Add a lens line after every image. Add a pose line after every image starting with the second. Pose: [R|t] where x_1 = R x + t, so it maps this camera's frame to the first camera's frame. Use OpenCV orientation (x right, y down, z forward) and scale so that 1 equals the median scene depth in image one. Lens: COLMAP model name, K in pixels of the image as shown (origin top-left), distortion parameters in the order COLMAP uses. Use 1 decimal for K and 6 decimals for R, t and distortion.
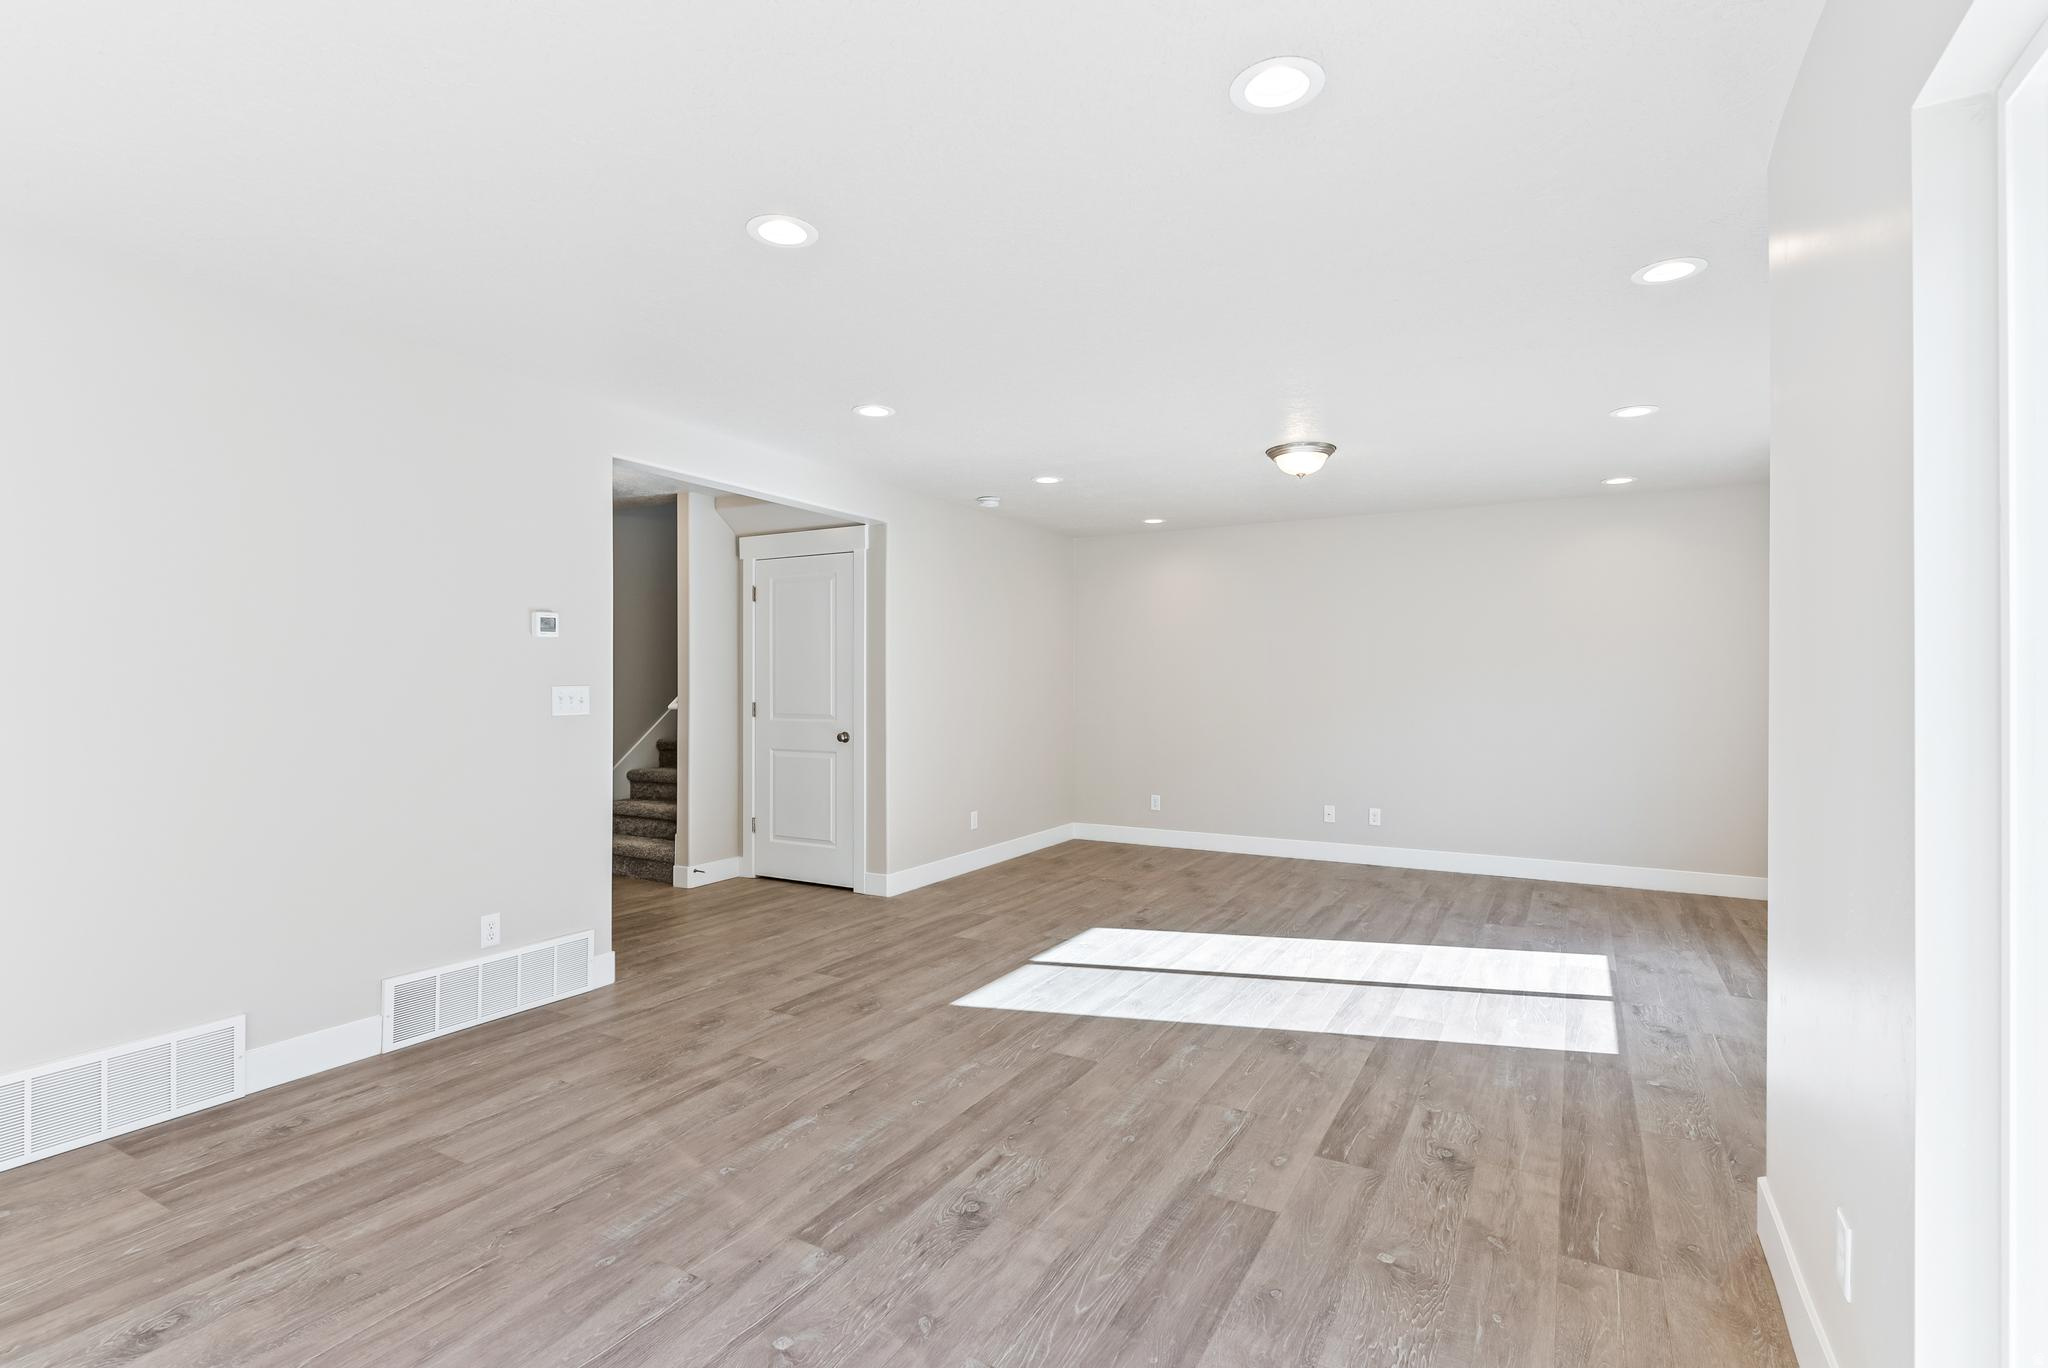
lens RADIAL K [[974.5, 0, 1024.0], [0, 974.5, 684.0], [0, 0, 1]] dist [0.002929, 0.000400]
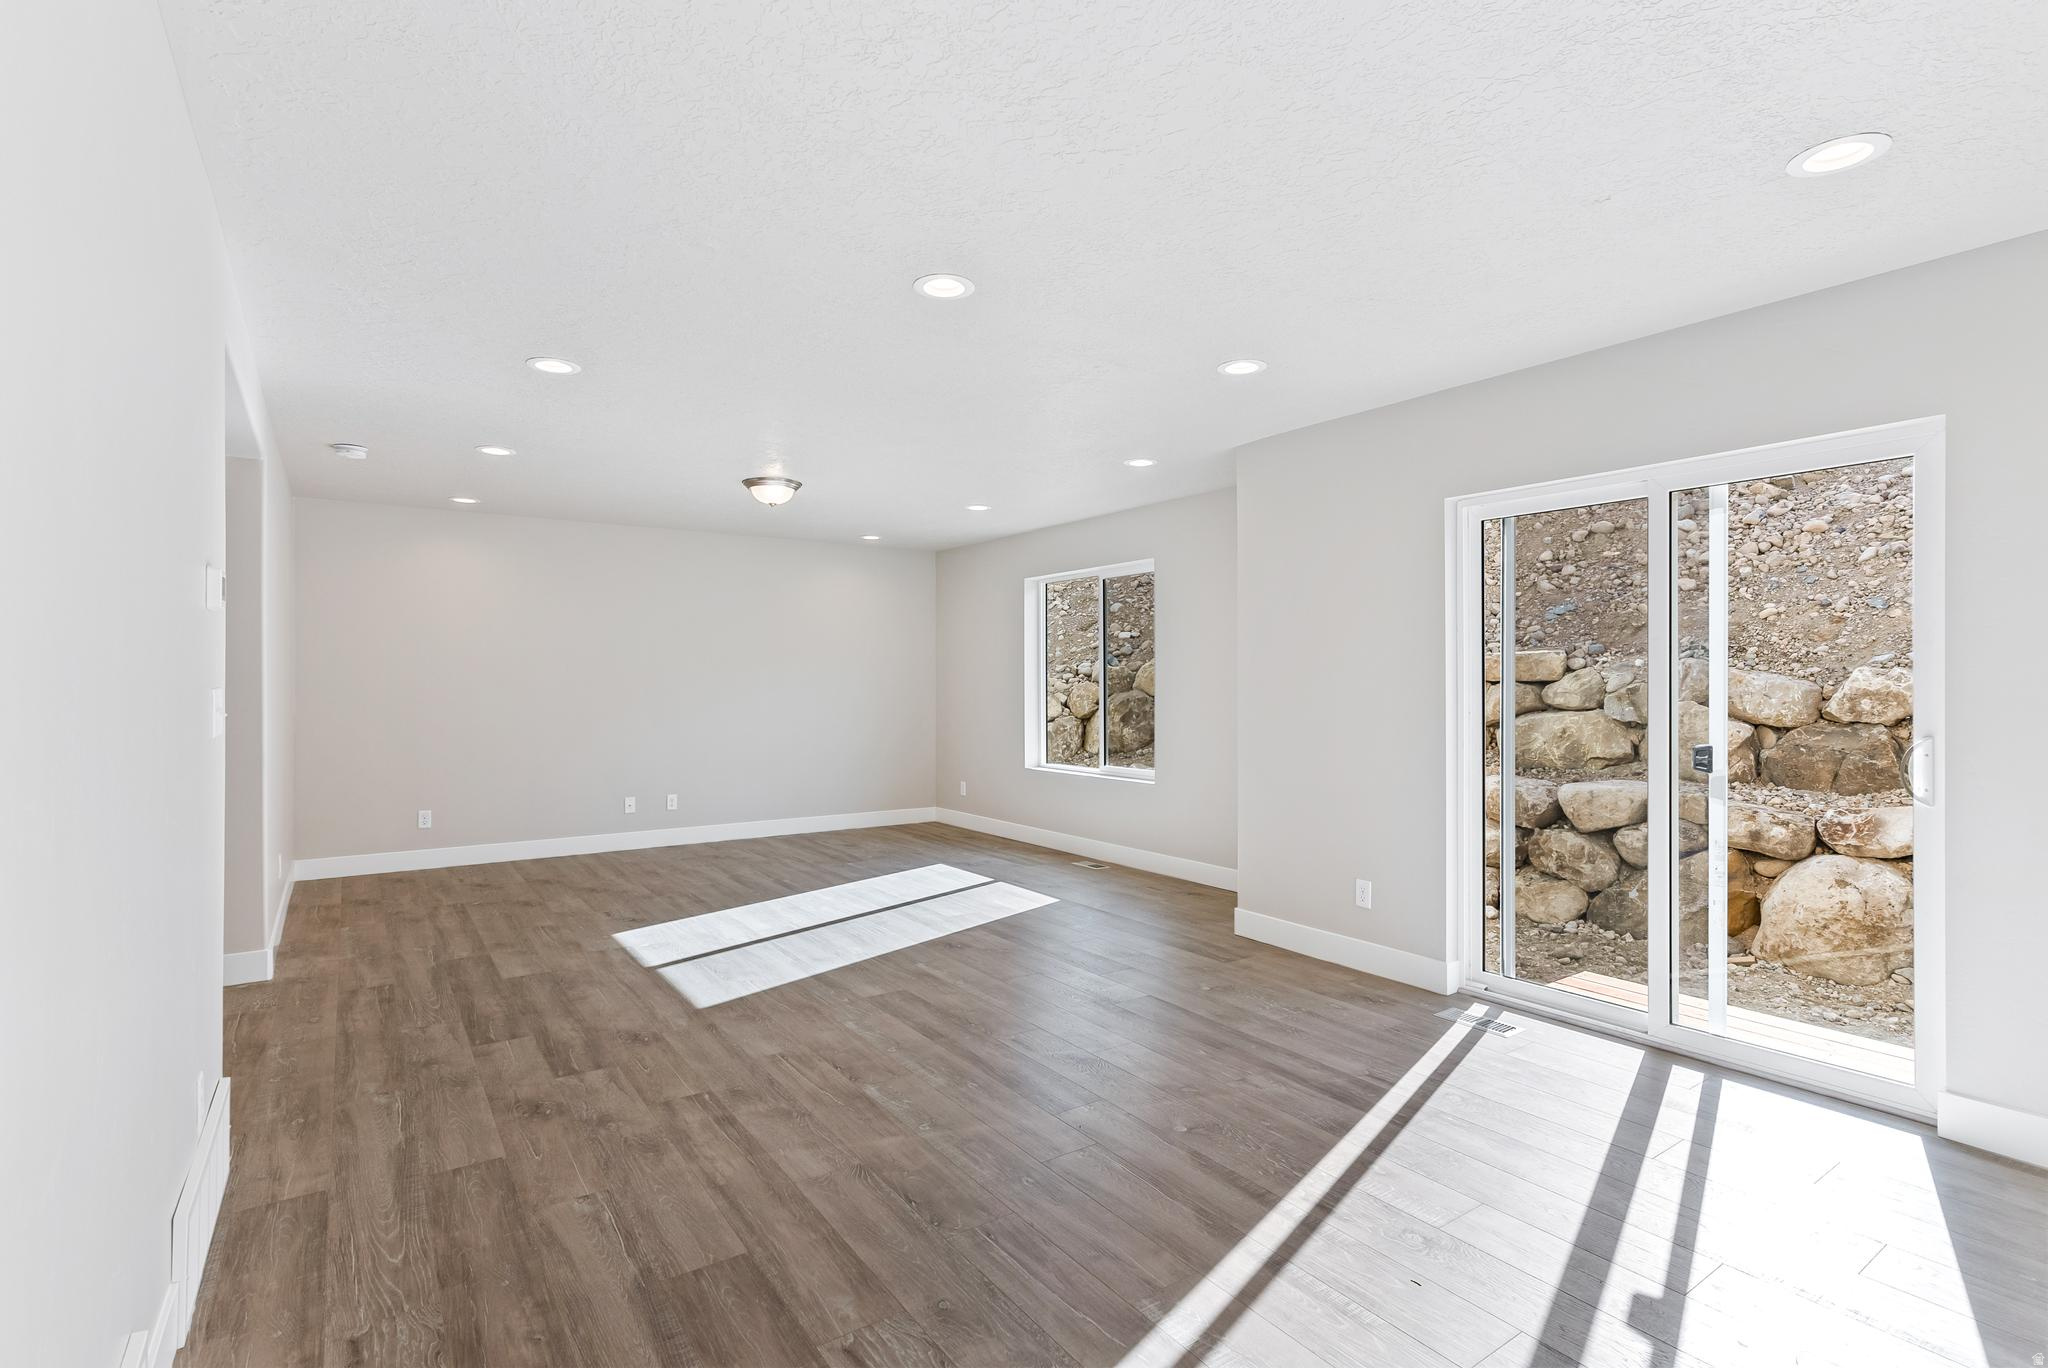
lens RADIAL K [[974.5, 0, 1024.0], [0, 974.5, 684.0], [0, 0, 1]] dist [0.002929, 0.000400]
pose [[0.434849, -0.003529, 0.900496, -0.839999], [0.001147, 0.999994, 0.003365, -0.001969], [-0.900502, -0.000431, 0.434851, 0.286065]]
